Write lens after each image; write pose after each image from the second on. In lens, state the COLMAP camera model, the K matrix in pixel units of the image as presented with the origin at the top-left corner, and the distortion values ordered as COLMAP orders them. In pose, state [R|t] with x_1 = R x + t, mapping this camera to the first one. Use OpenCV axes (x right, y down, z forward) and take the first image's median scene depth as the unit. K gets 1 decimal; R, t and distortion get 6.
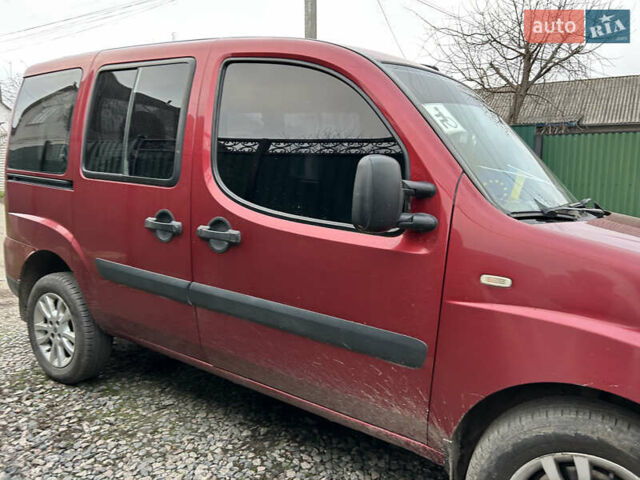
lens RADIAL K [[498.2, 0, 320.0], [0, 498.2, 240.0], [0, 0, 1]] dist [0.074334, -0.094053]
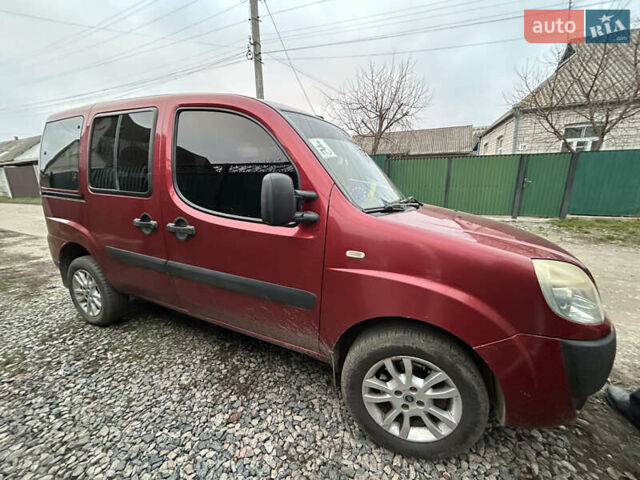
lens RADIAL K [[258.0, 0, 321.5], [0, 258.0, 241.9], [0, 0, 1]] dist [0.000351, -0.000041]
pose [[0.987953, -0.057913, 0.143509, 0.093420], [0.043818, 0.994072, 0.099499, -0.029422], [-0.148421, -0.092012, 0.984634, 0.161021]]
